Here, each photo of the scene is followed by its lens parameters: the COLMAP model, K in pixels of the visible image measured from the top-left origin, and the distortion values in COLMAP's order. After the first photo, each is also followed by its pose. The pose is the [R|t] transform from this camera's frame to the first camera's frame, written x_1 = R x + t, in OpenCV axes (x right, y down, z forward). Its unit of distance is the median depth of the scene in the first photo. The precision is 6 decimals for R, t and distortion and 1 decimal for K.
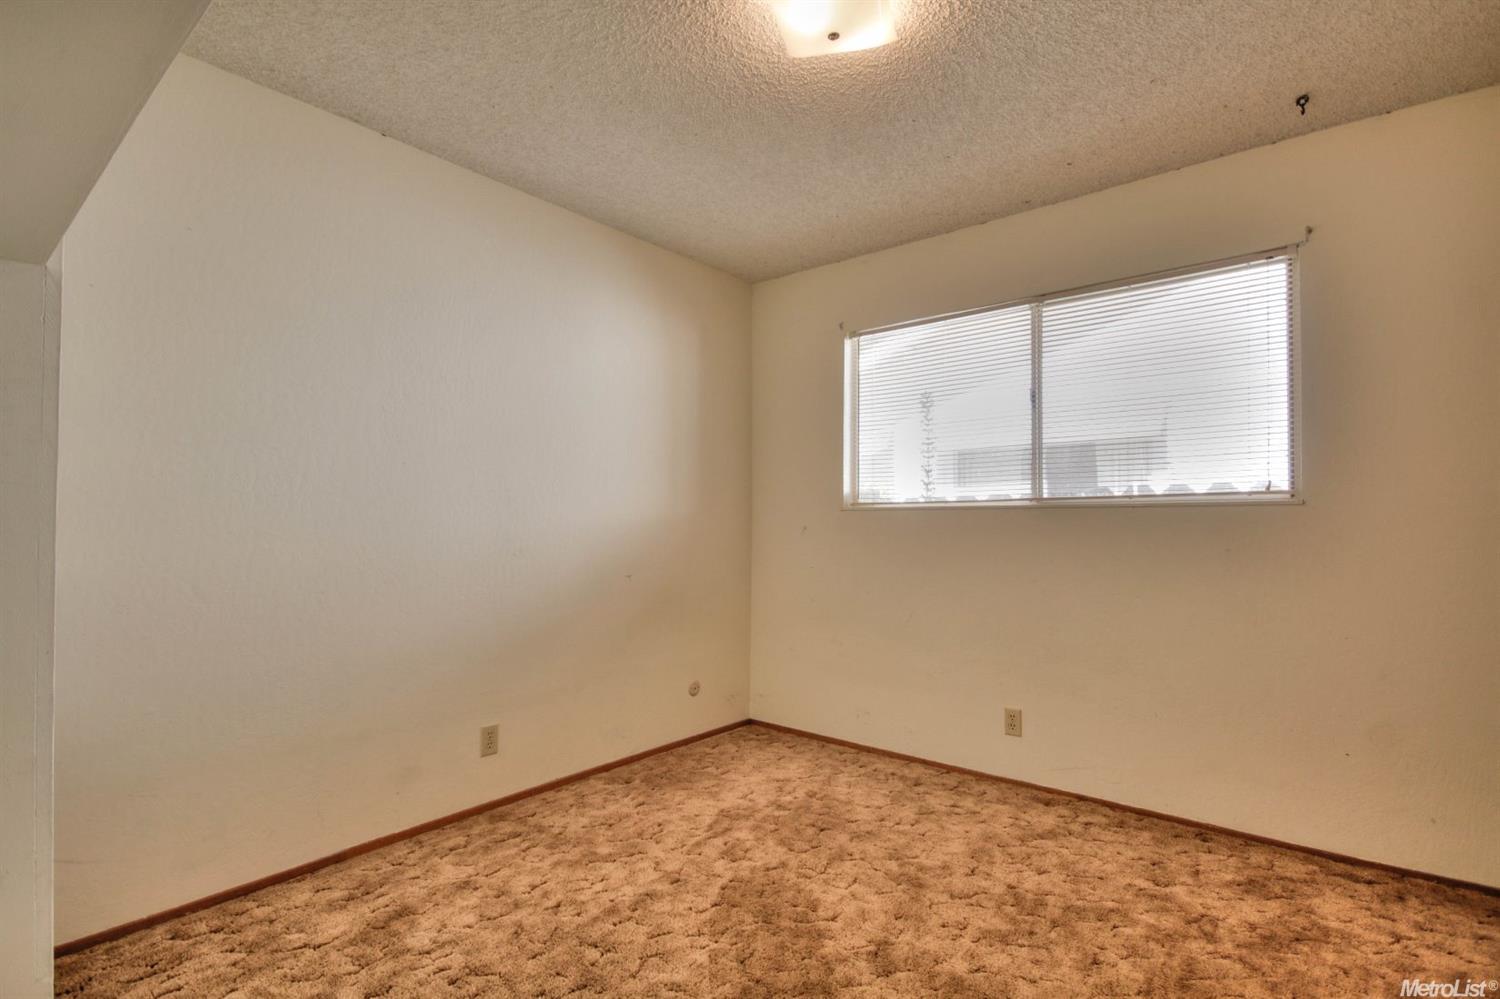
lens RADIAL K [[715.3, 0, 750.0], [0, 715.3, 509.2], [0, 0, 1]] dist [0.000654, -0.000934]
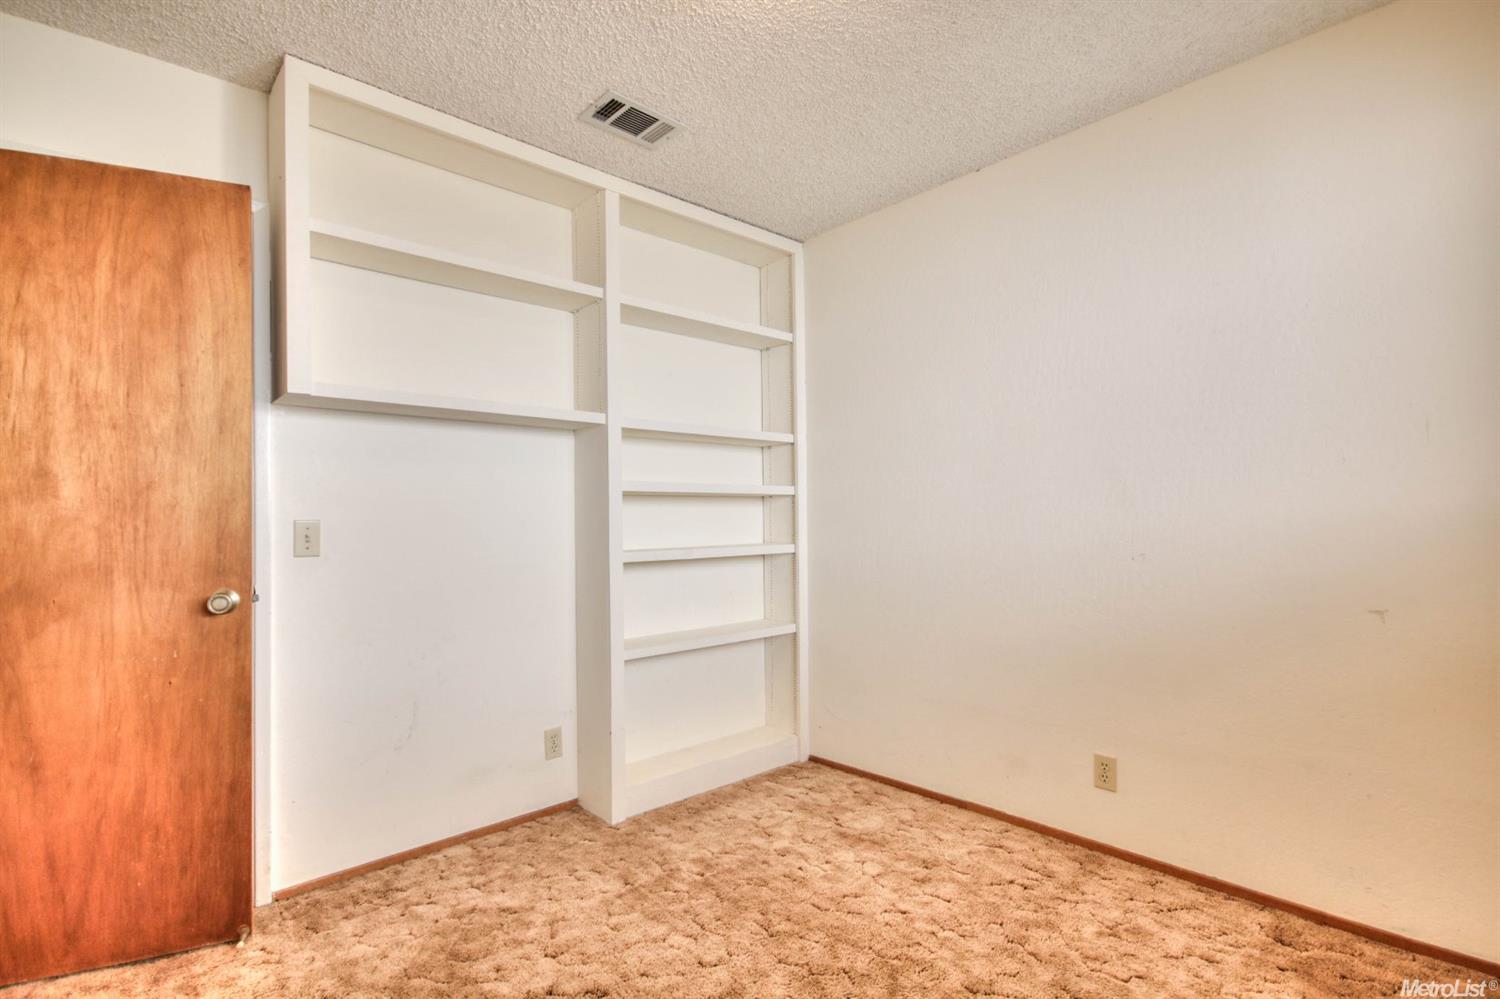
lens RADIAL K [[715.3, 0, 750.0], [0, 715.3, 509.2], [0, 0, 1]] dist [0.000654, -0.000934]
pose [[-0.142062, -0.016518, -0.989720, 0.616525], [0.025598, 0.999465, -0.020354, 0.014127], [0.989527, -0.028227, -0.141563, 0.787950]]
